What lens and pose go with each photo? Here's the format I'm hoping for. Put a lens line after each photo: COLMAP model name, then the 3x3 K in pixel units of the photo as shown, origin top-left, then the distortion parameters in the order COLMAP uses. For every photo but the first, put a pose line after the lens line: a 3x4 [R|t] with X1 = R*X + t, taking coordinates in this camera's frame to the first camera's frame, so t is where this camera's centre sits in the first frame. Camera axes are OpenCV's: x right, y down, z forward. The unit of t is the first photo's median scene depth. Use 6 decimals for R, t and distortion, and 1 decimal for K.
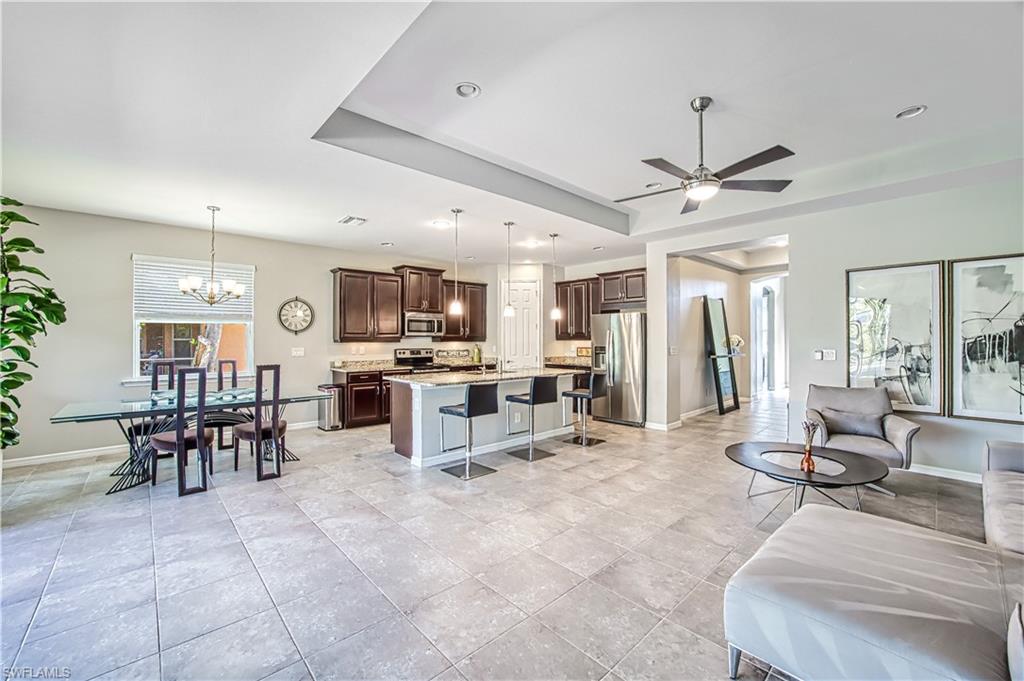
lens RADIAL K [[411.3, 0, 508.5], [0, 411.3, 339.8], [0, 0, 1]] dist [-0.033266, 0.005011]
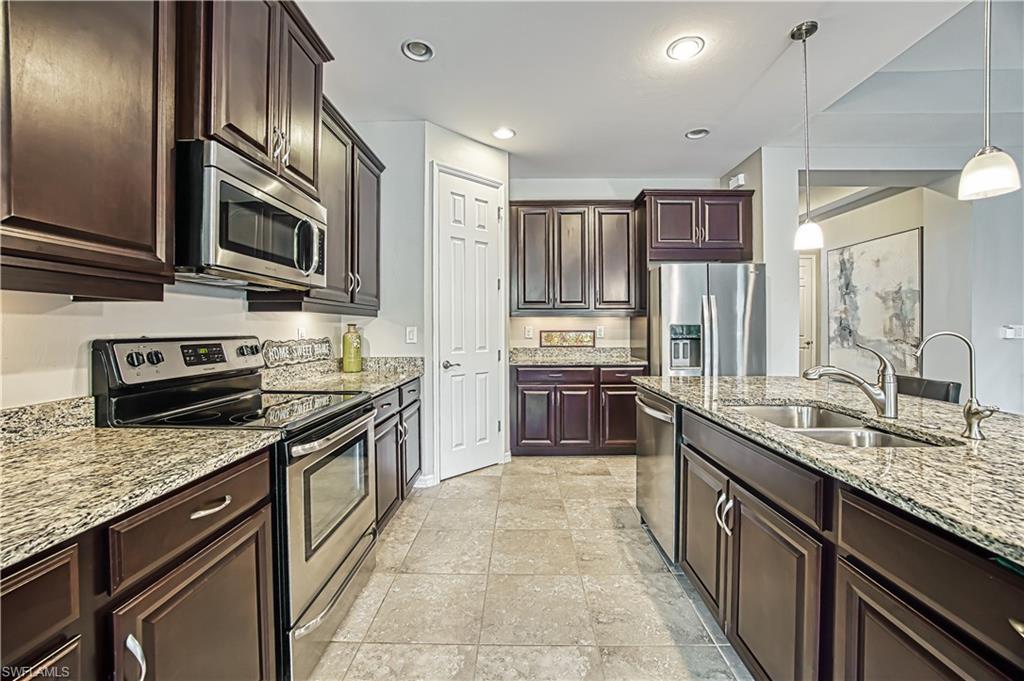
lens RADIAL K [[411.3, 0, 503.9], [0, 411.3, 330.8], [0, 0, 1]] dist [-0.033266, 0.005011]
pose [[0.706965, -0.004705, 0.707233, -0.377896], [0.003767, 0.999989, 0.002886, 0.026375], [-0.707239, 0.000624, 0.706974, 1.032545]]
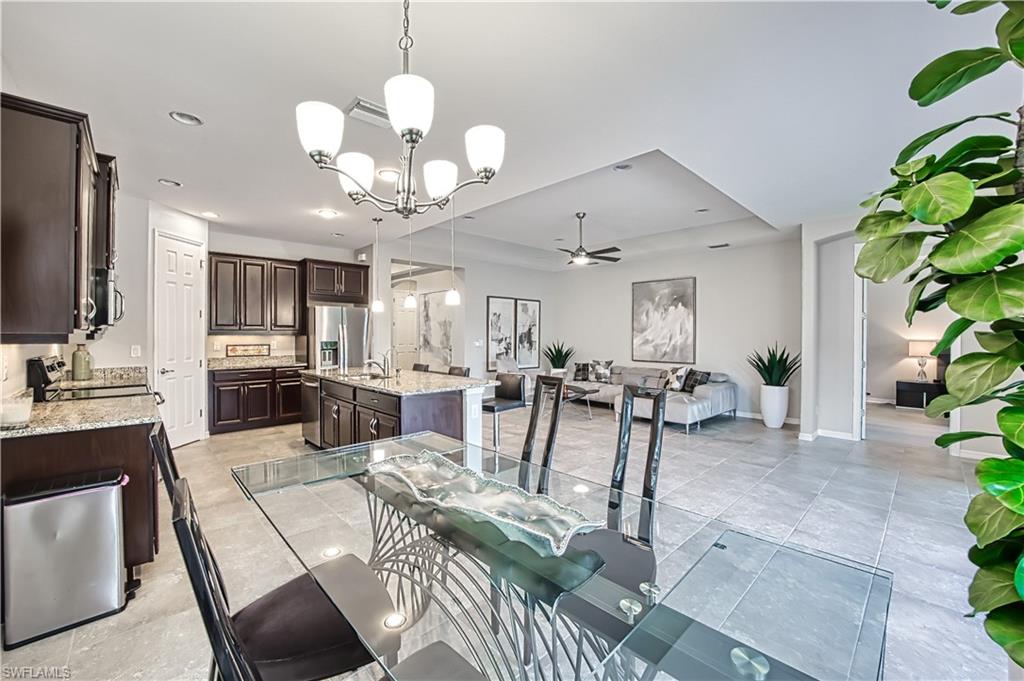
lens RADIAL K [[411.3, 0, 502.8], [0, 411.3, 335.2], [0, 0, 1]] dist [-0.033266, 0.005011]
pose [[-0.007639, -0.000249, 0.999971, -0.870313], [0.000944, 1.000000, 0.000256, 0.002324], [-0.999970, 0.000946, -0.007639, 0.809080]]
